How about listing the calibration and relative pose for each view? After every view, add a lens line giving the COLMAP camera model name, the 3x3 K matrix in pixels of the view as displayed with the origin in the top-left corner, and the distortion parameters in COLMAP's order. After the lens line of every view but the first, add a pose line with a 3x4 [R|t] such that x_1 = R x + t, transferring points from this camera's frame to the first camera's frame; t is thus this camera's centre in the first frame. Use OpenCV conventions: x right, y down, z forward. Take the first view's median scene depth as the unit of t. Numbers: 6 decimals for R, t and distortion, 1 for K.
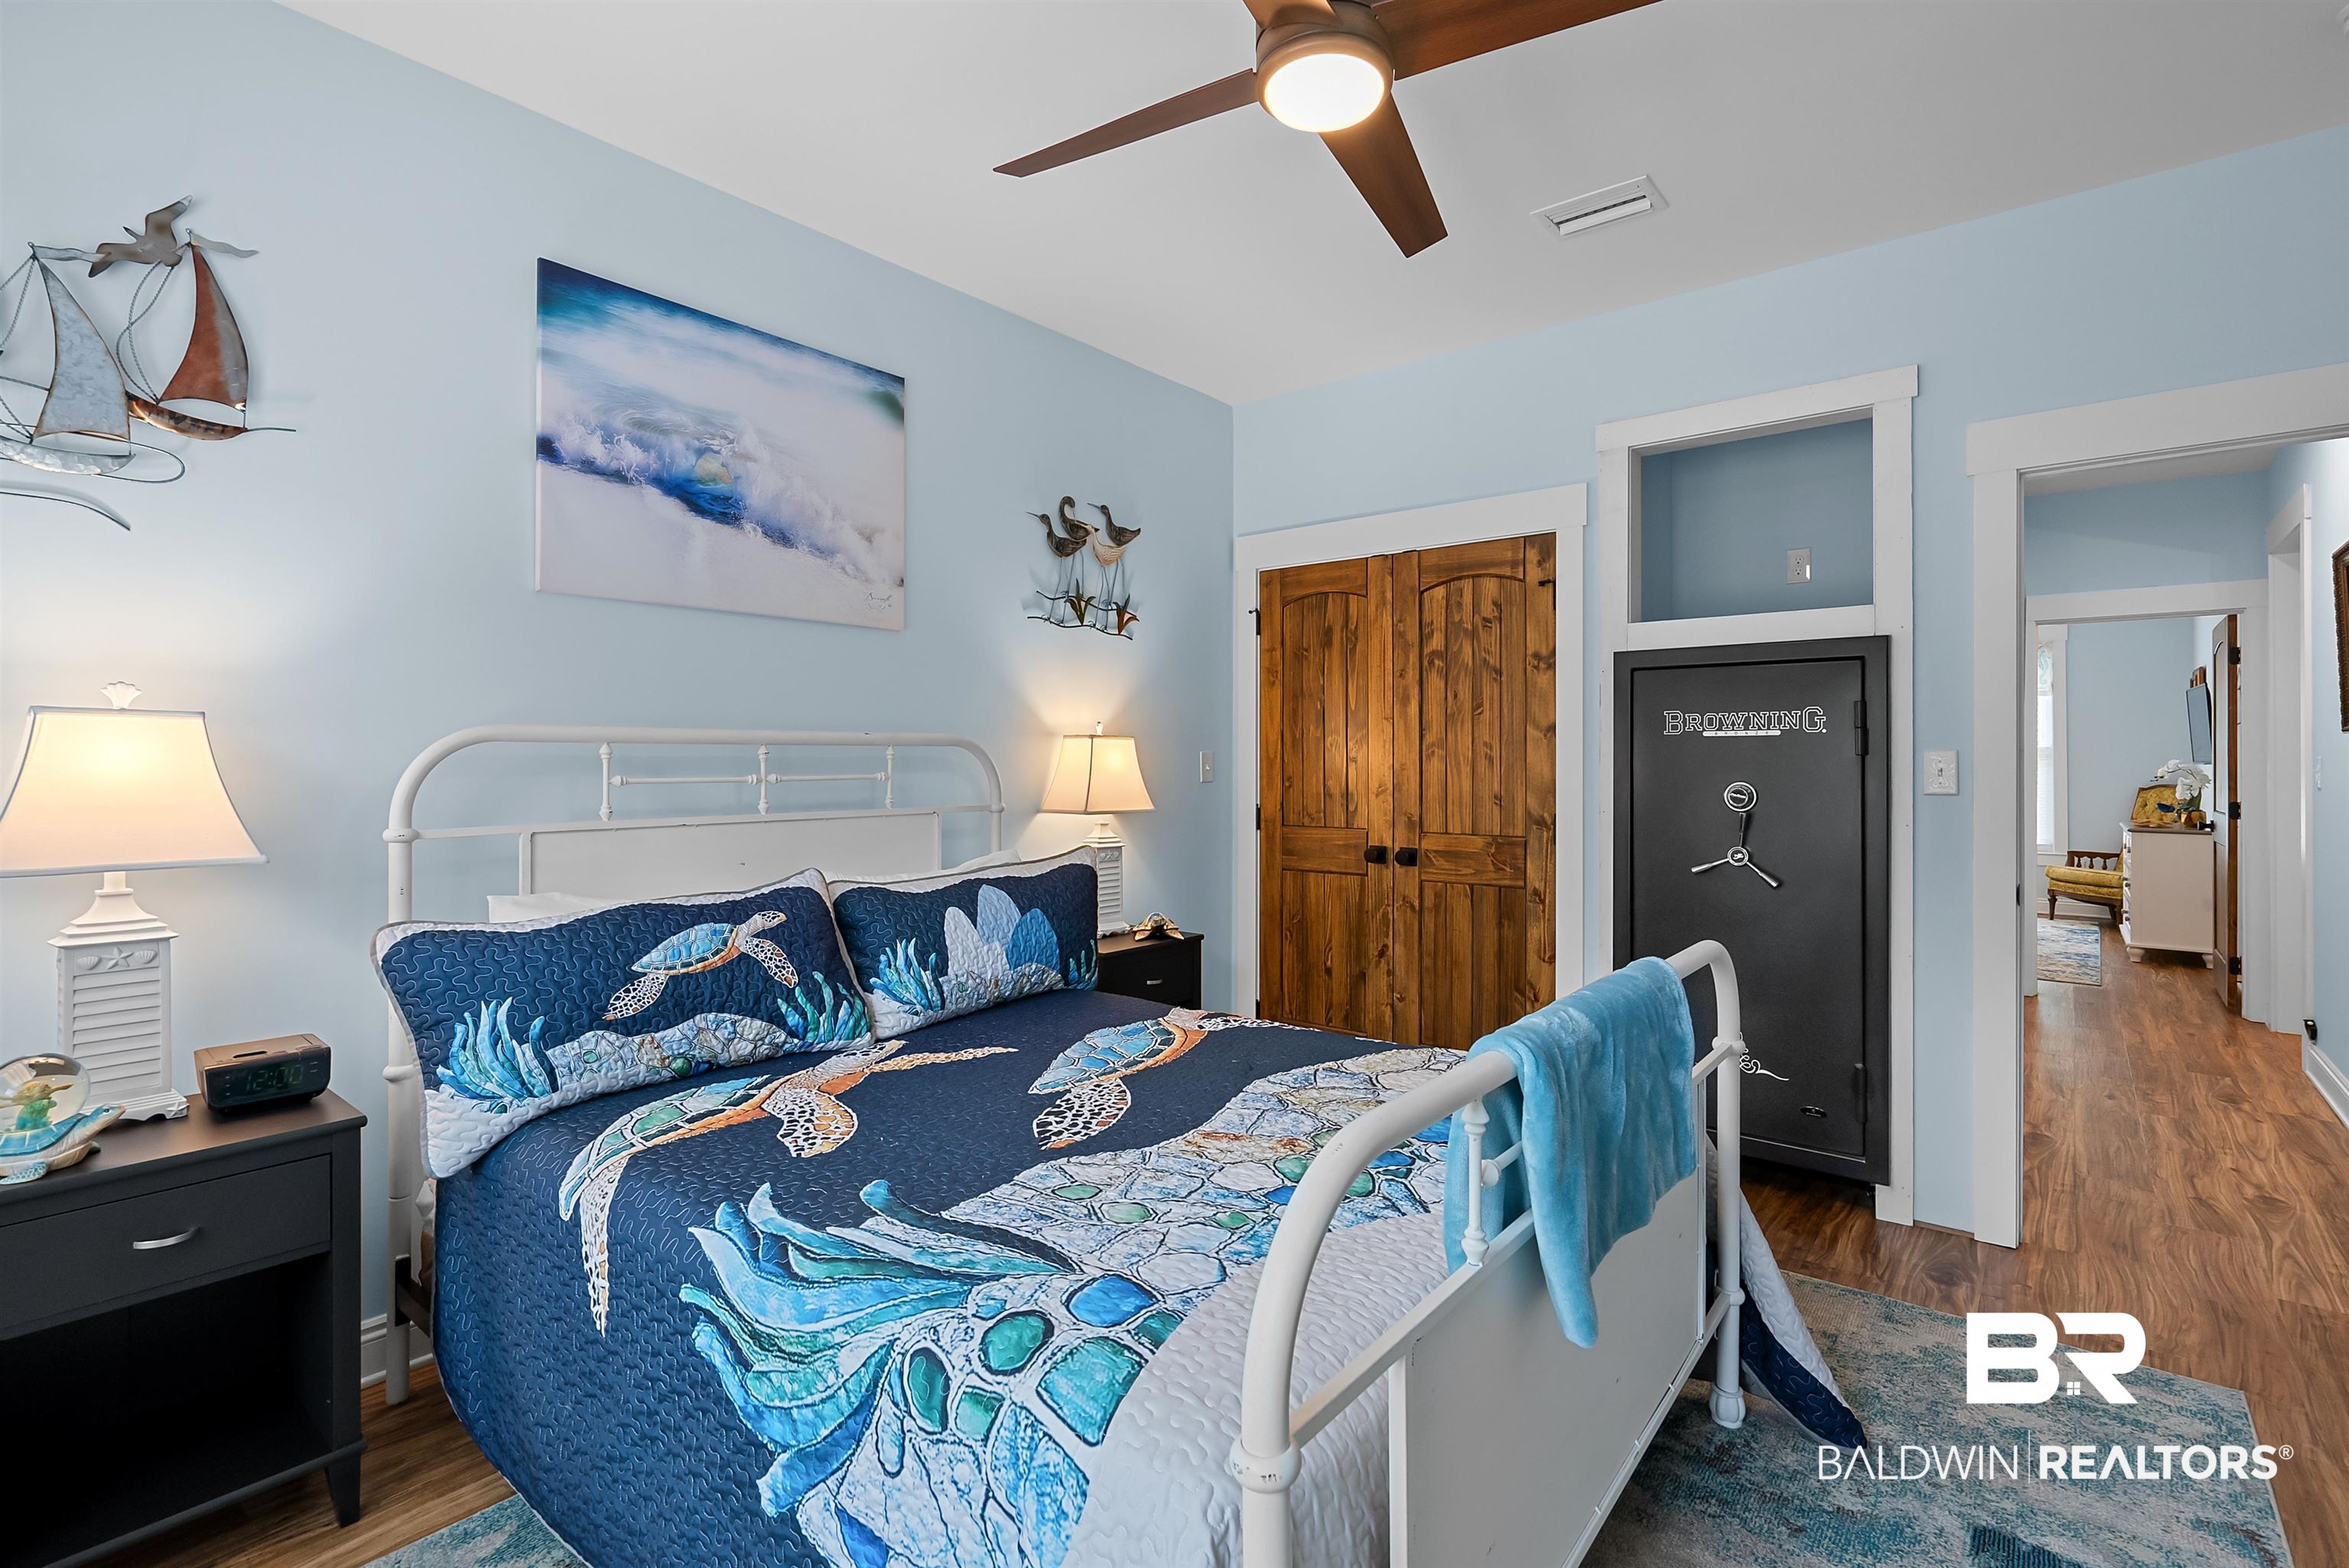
lens RADIAL K [[1073.2, 0, 1164.9], [0, 1073.2, 759.6], [0, 0, 1]] dist [-0.011265, 0.004738]
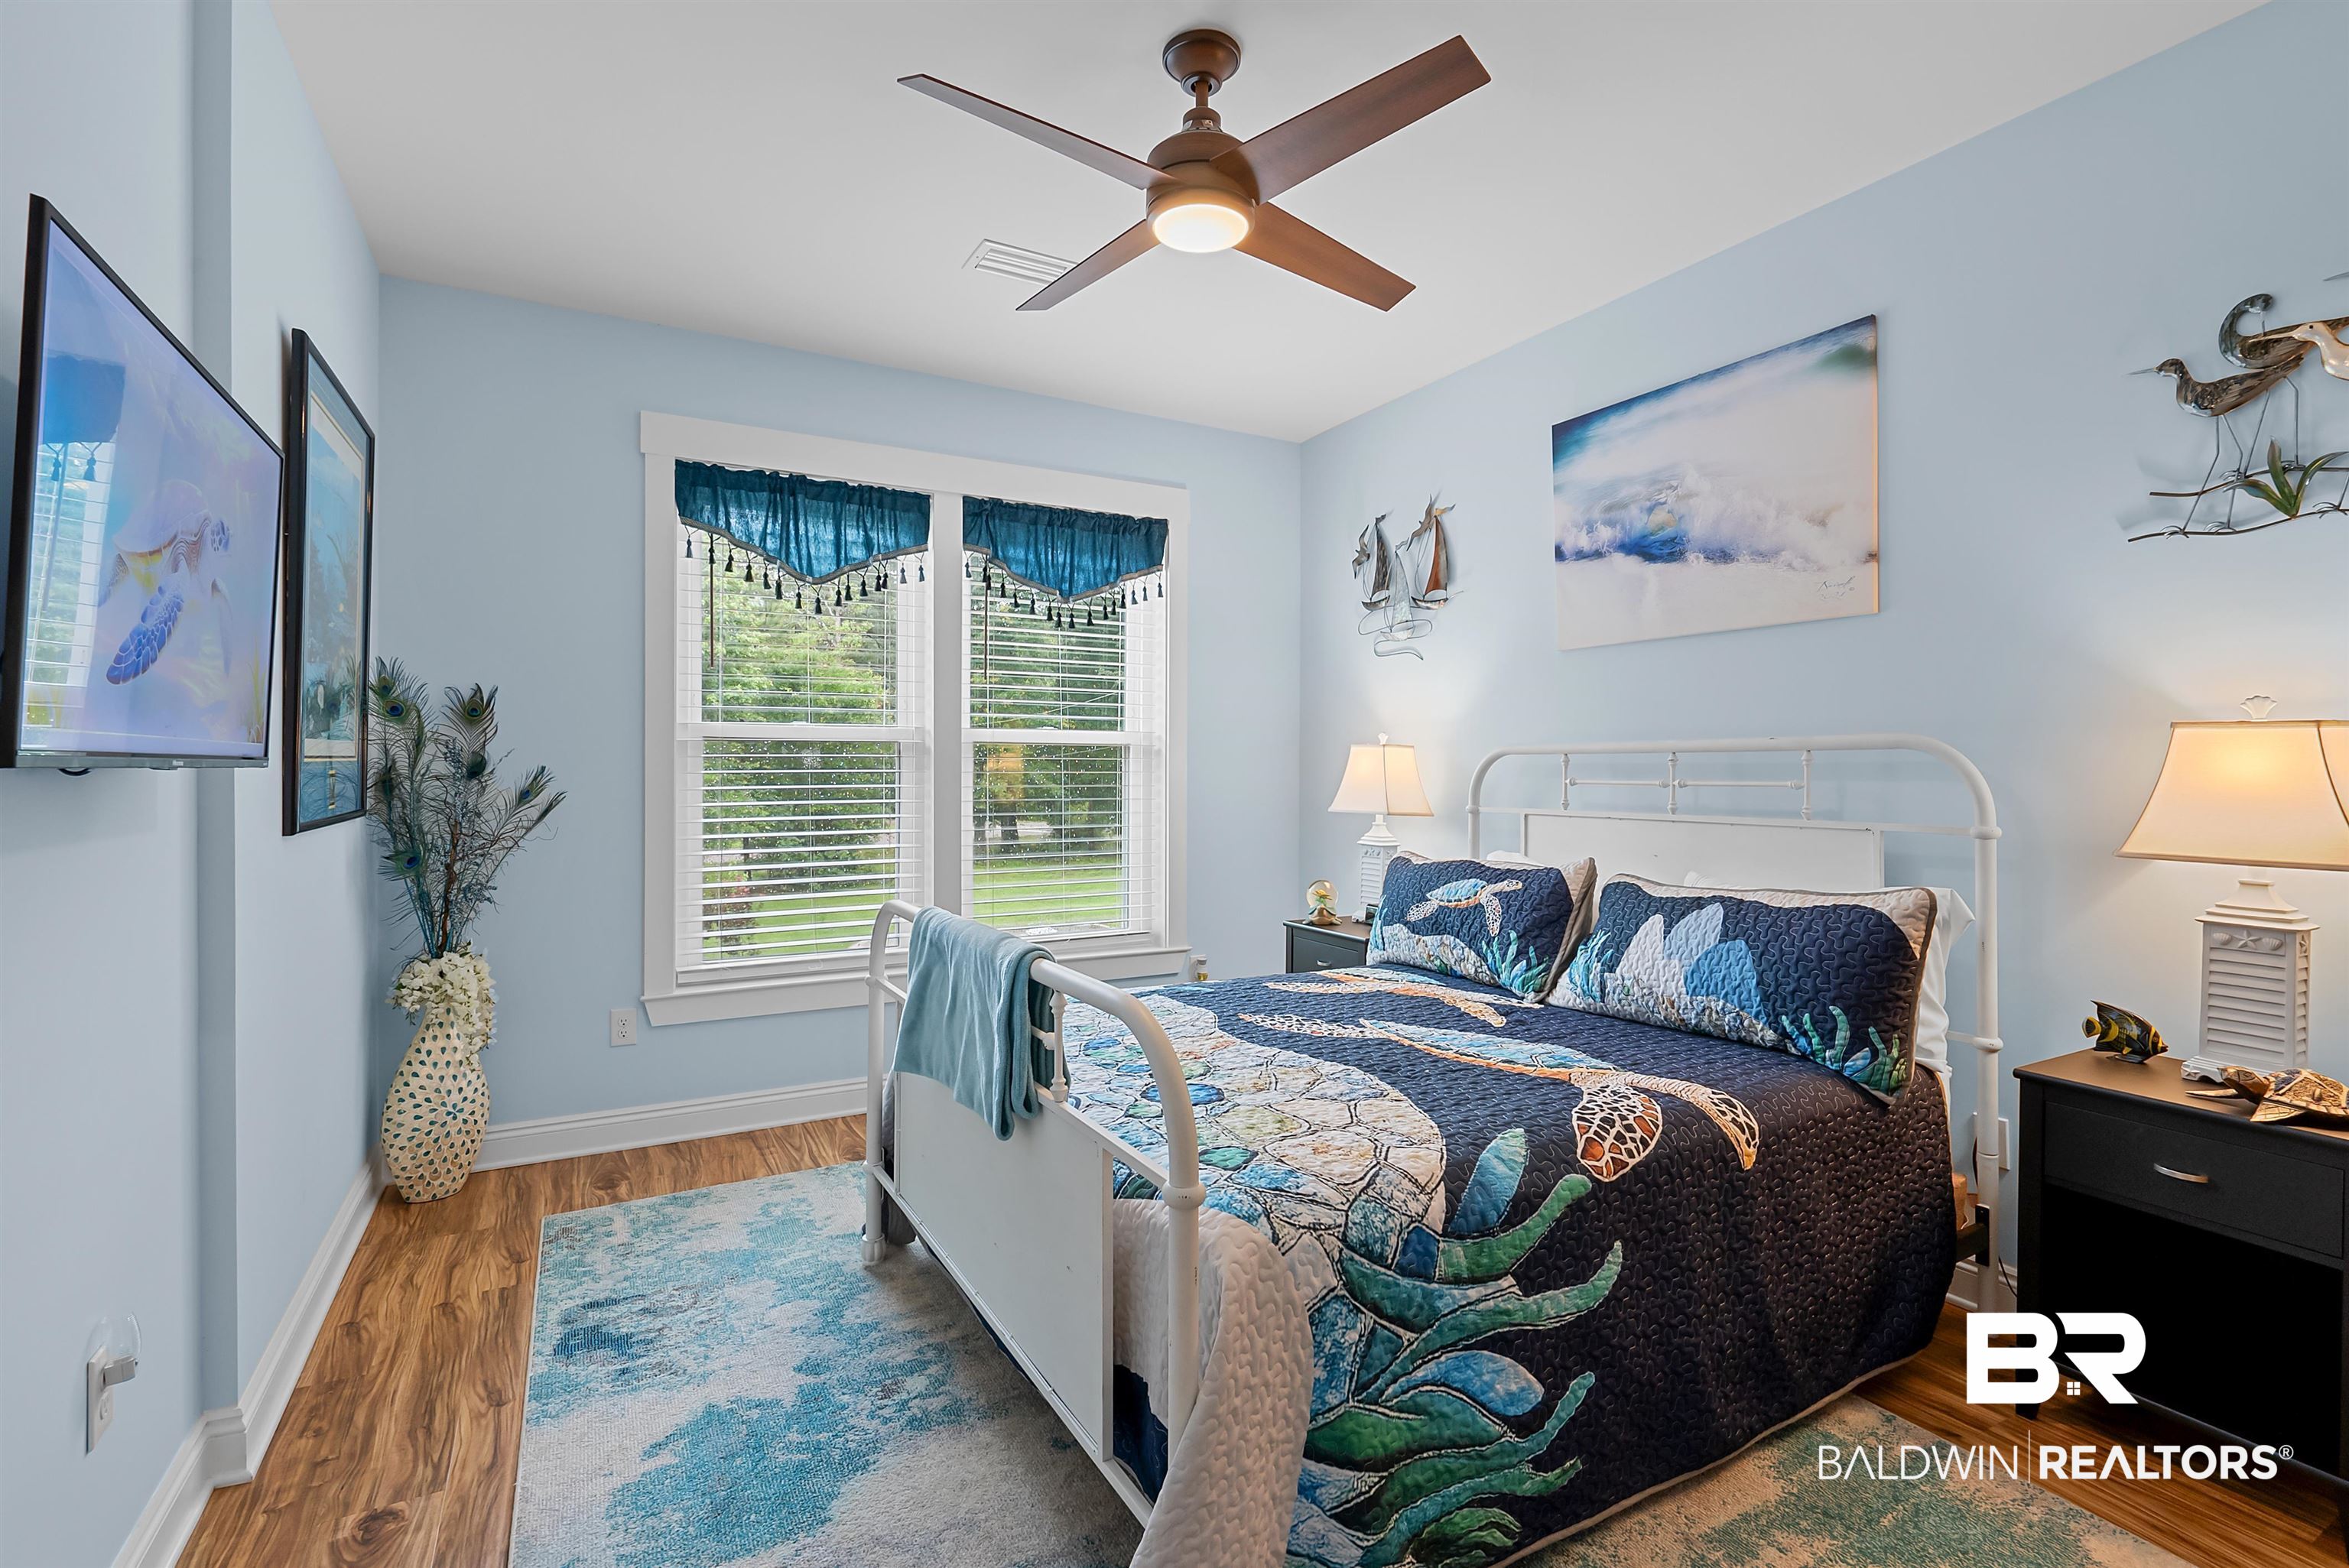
lens RADIAL K [[1073.2, 0, 1190.6], [0, 1073.2, 774.9], [0, 0, 1]] dist [-0.011265, 0.004738]
pose [[-0.348838, 0.003973, -0.937174, 0.830538], [-0.002905, 0.999982, 0.005321, 0.004712], [0.937178, 0.004579, -0.348820, 0.893679]]
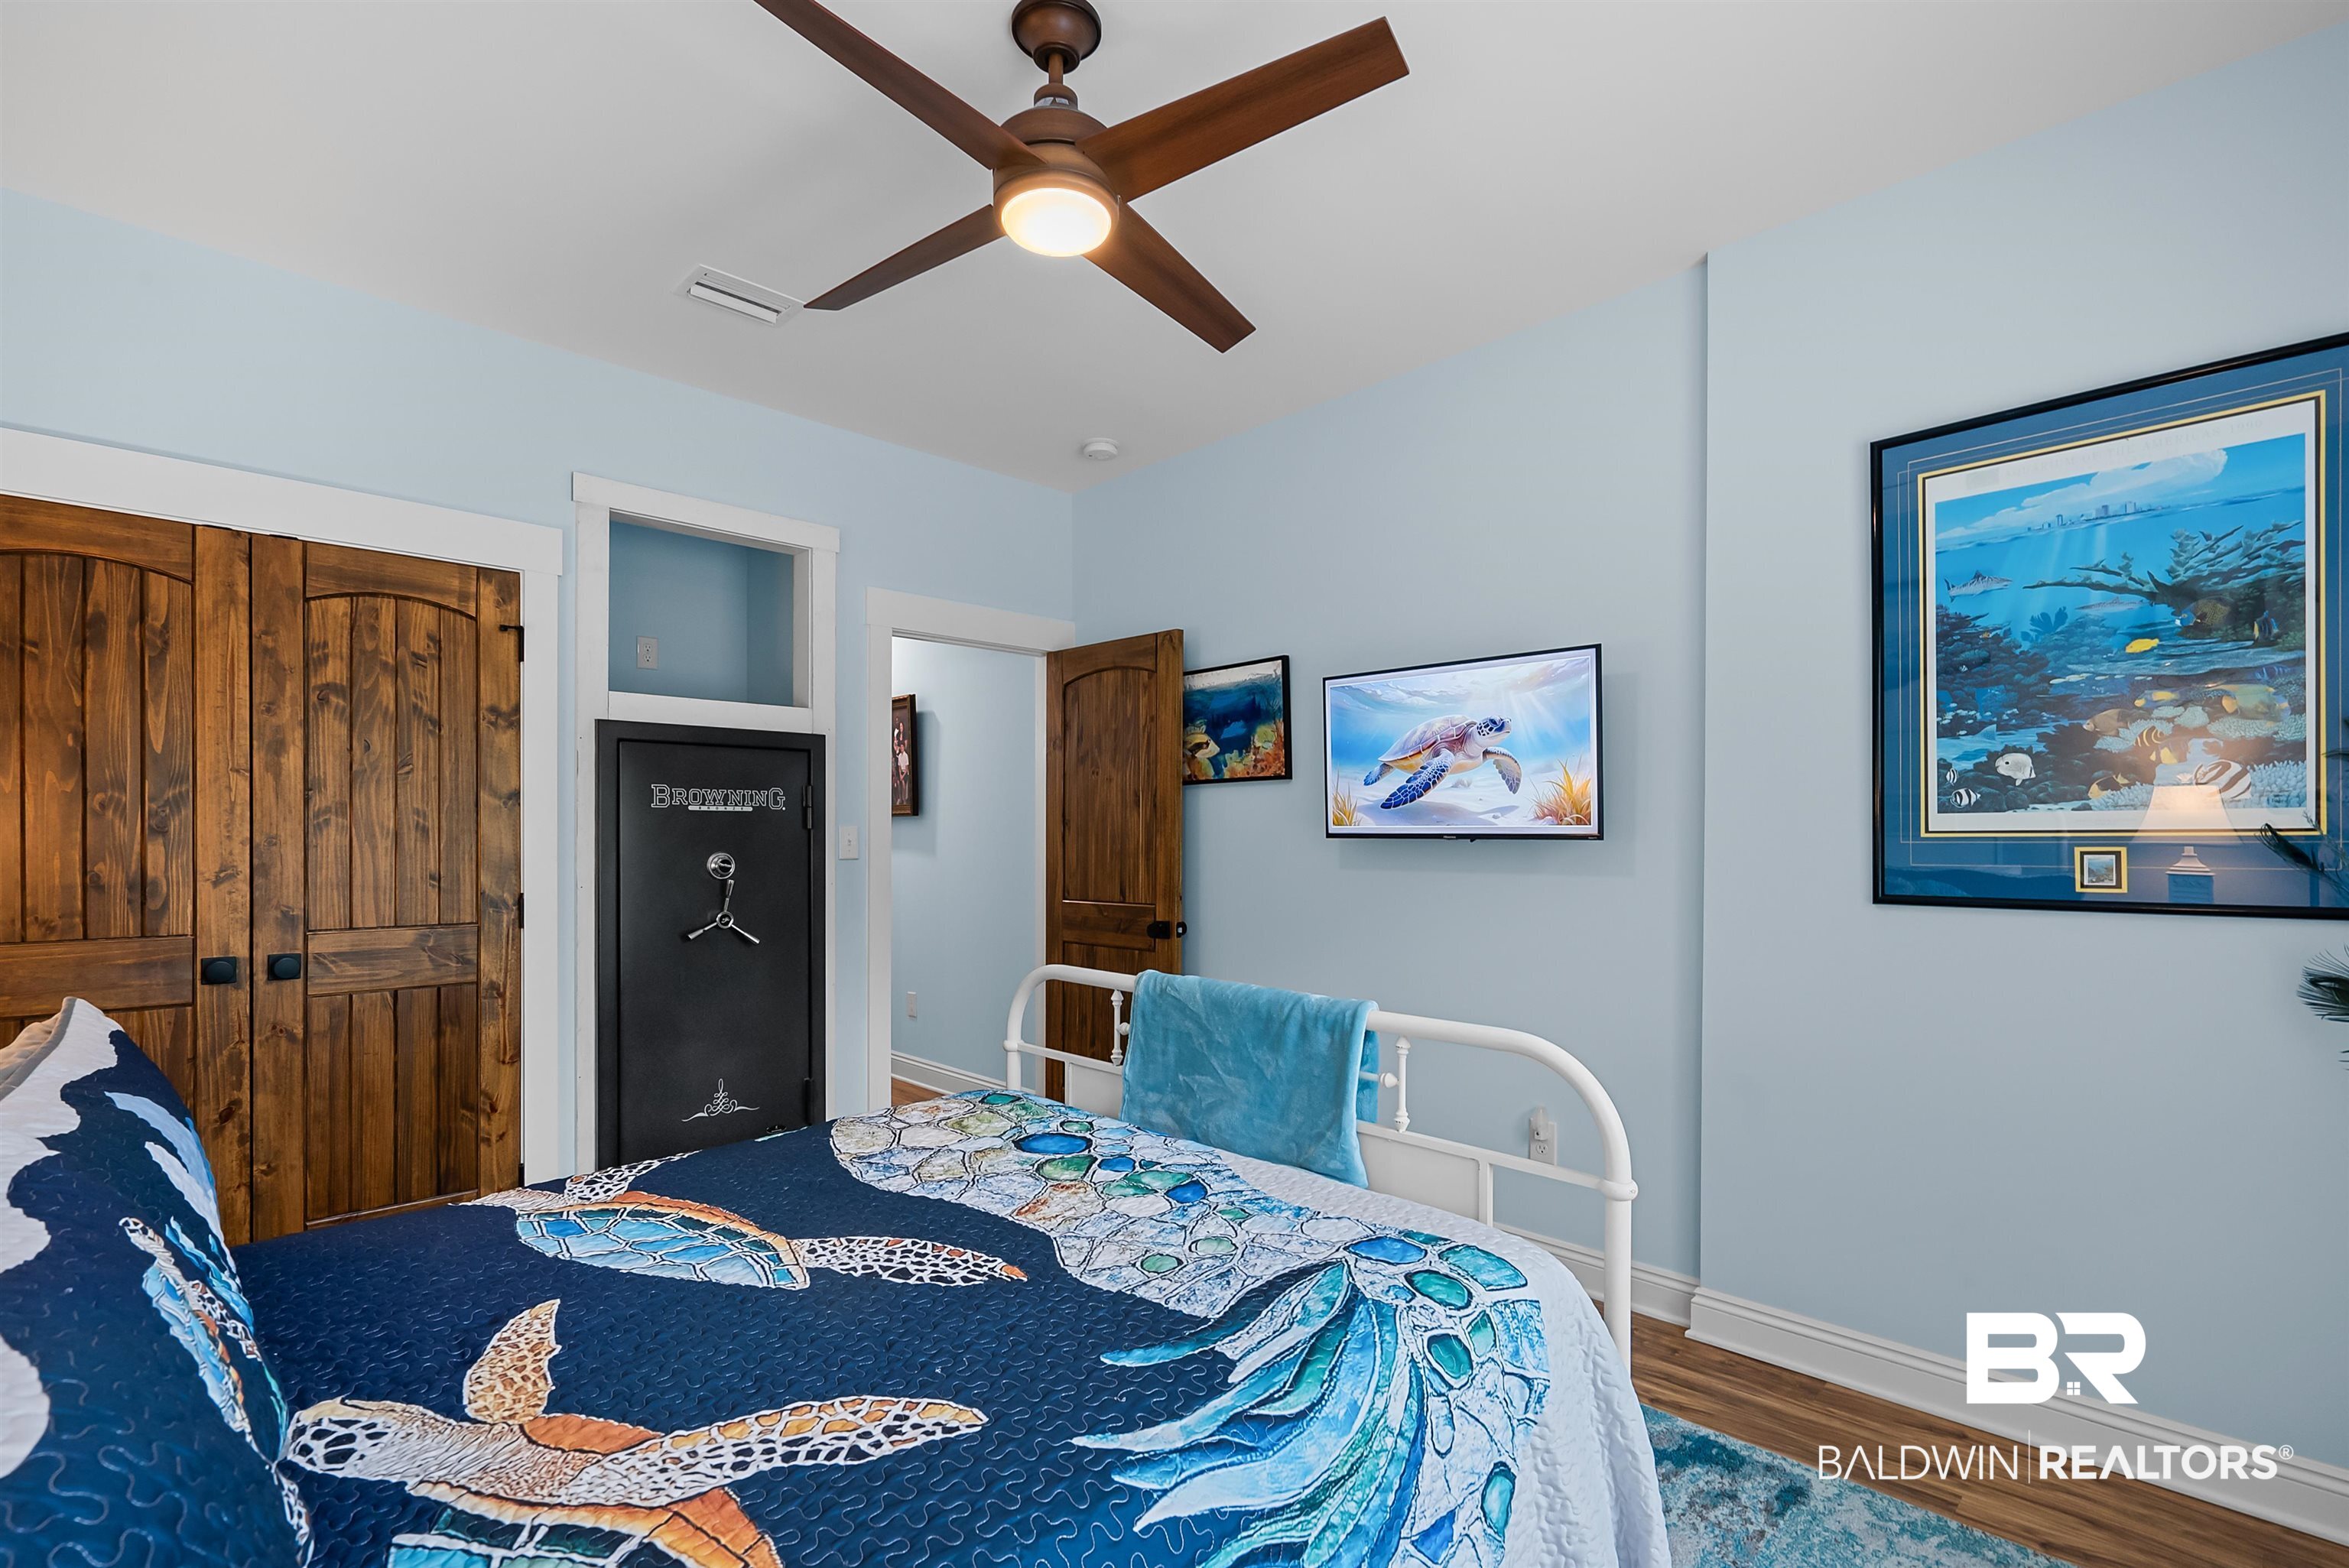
lens RADIAL K [[1073.2, 0, 1173.6], [0, 1073.2, 846.1], [0, 0, 1]] dist [-0.011265, 0.004738]
pose [[0.111899, -0.010669, 0.993662, -0.579200], [-0.003924, 0.999930, 0.011179, 0.000096], [-0.993712, -0.005150, 0.111849, 0.471938]]
